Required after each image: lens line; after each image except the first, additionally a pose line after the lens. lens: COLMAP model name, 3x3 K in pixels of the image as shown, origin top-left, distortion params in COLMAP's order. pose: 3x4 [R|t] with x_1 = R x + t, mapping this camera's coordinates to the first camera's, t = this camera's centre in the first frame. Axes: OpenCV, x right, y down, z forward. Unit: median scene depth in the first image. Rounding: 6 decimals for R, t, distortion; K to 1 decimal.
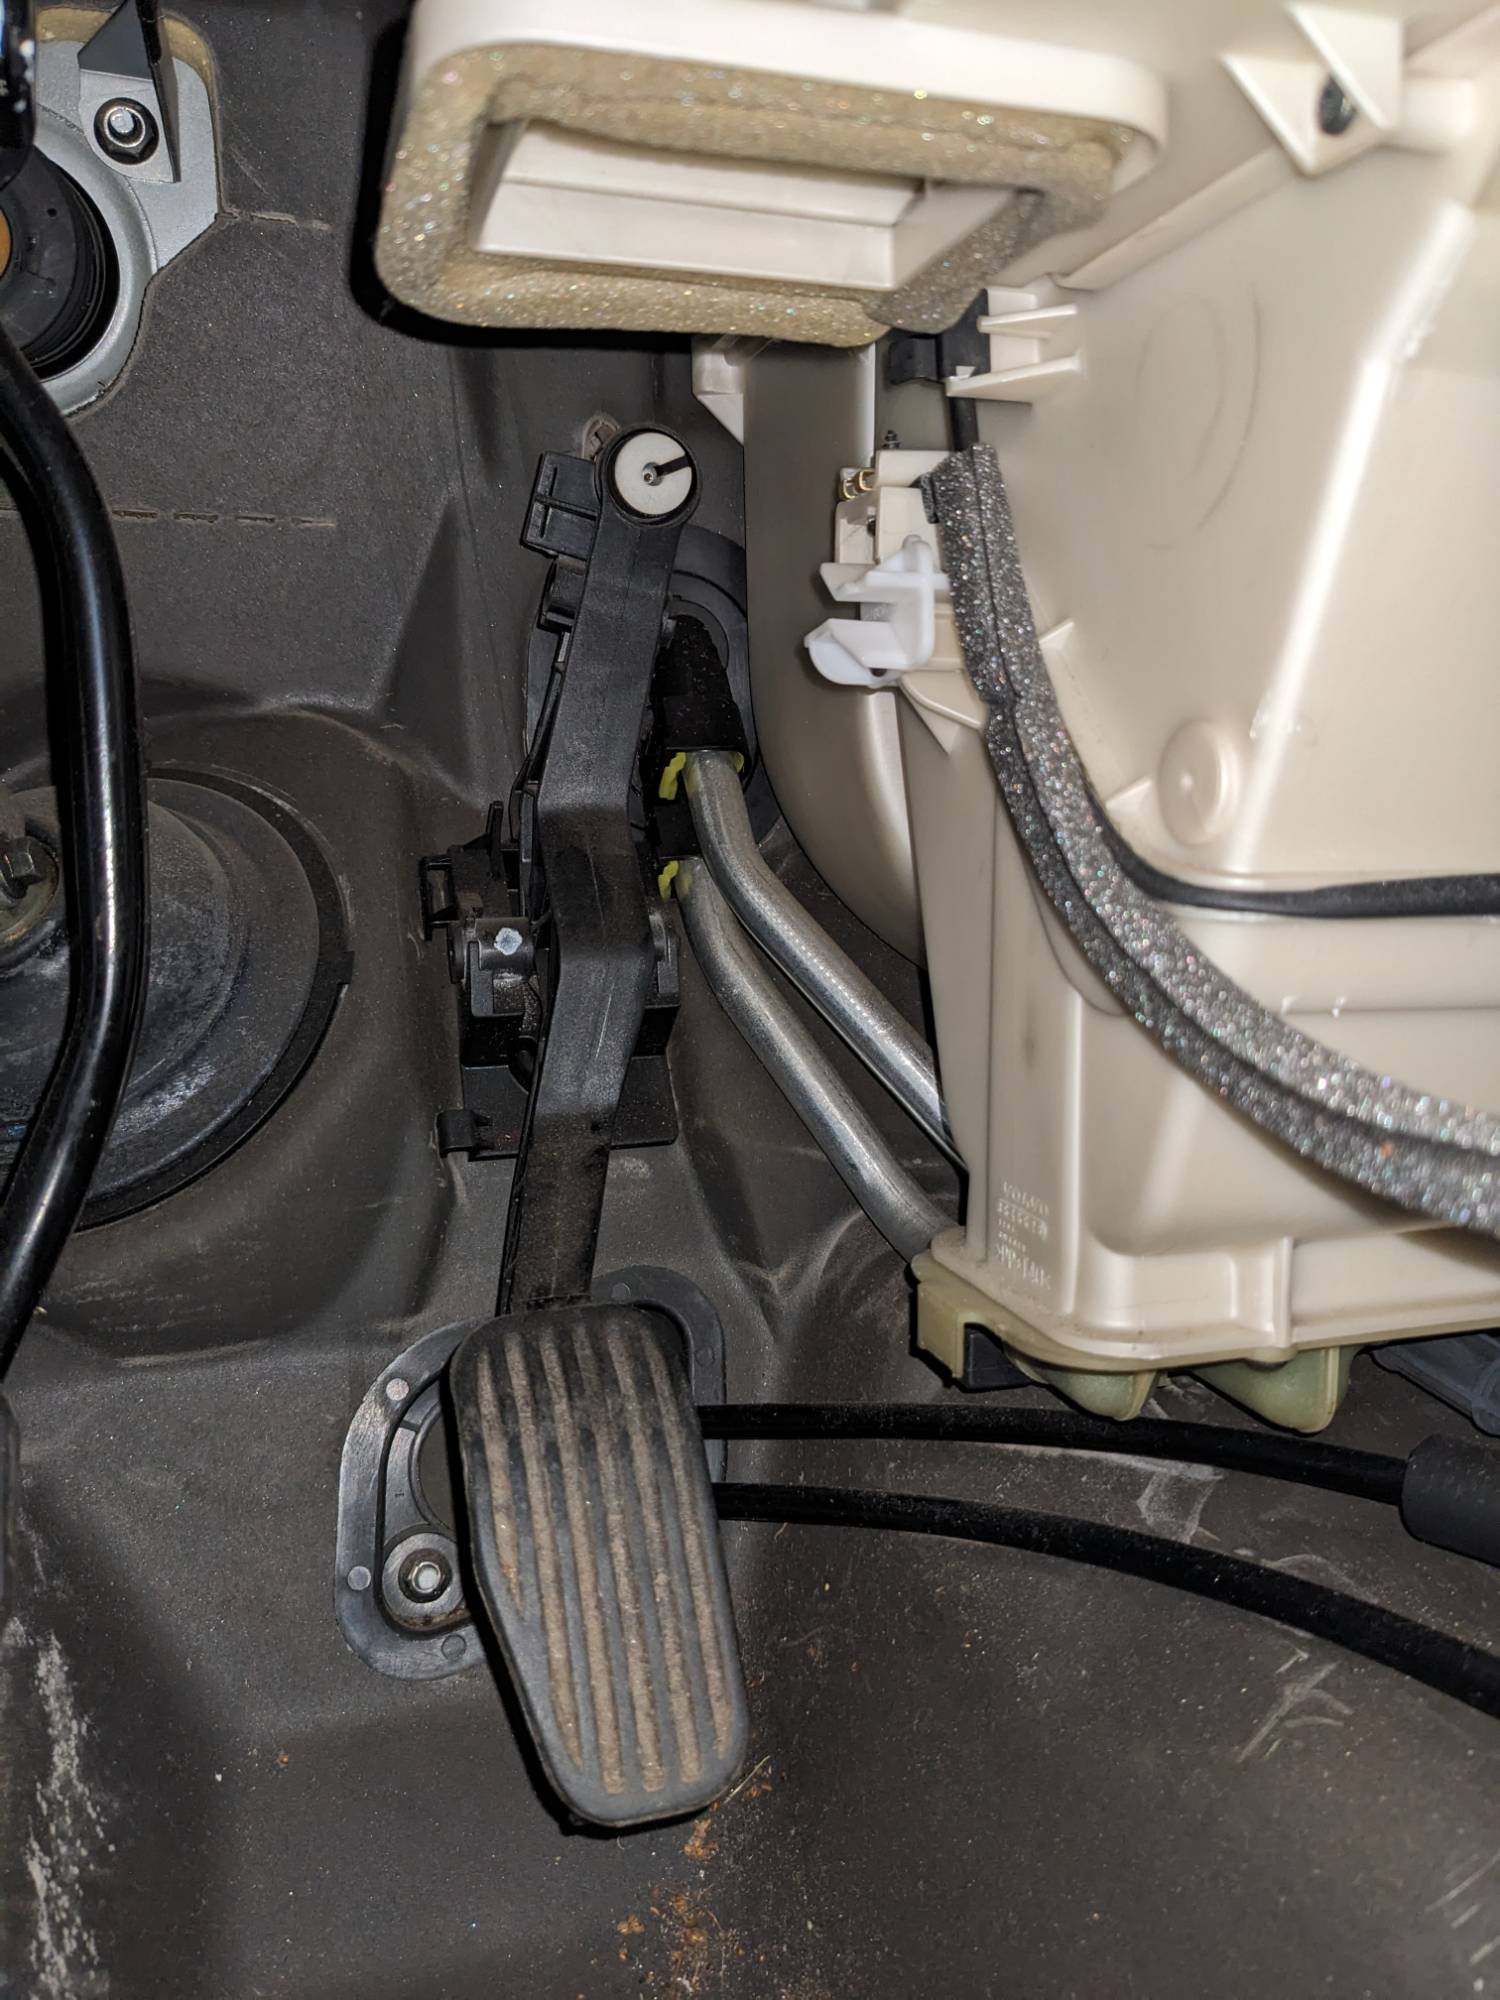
lens RADIAL K [[1661.5, 0, 781.2], [0, 1661.5, 1001.5], [0, 0, 1]] dist [0.031556, -0.081595]
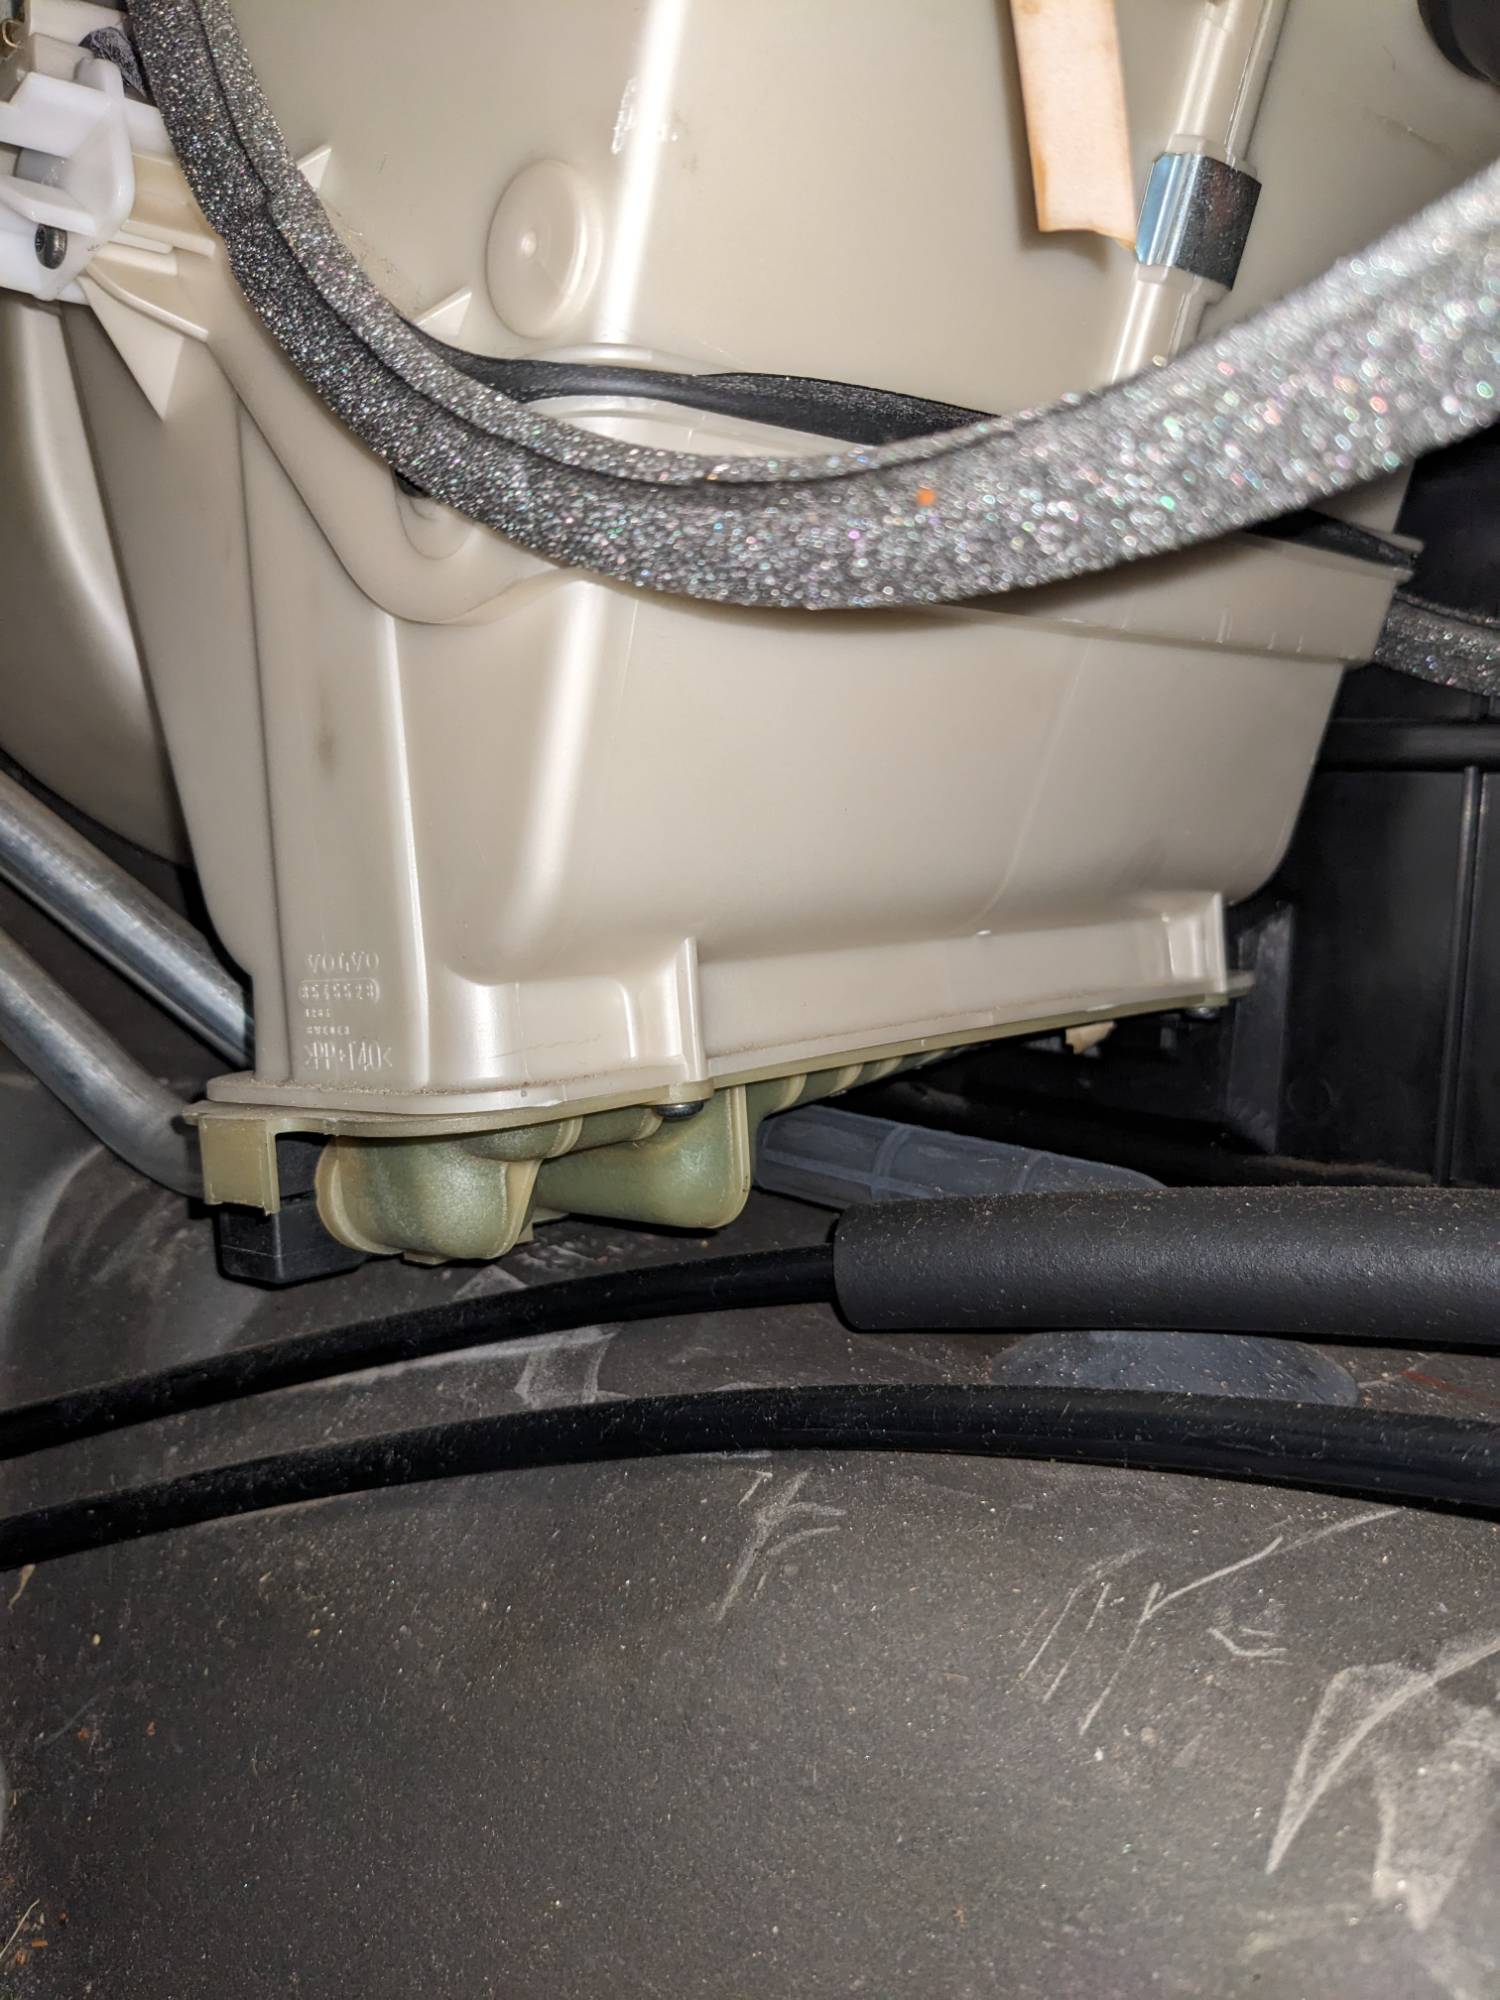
lens RADIAL K [[1661.5, 0, 781.2], [0, 1661.5, 1001.5], [0, 0, 1]] dist [0.031556, -0.081595]
pose [[0.884014, -0.086242, 0.459436, -0.023150], [0.129559, 0.989534, -0.063539, 0.213947], [-0.449148, 0.115693, 0.885935, 0.262602]]
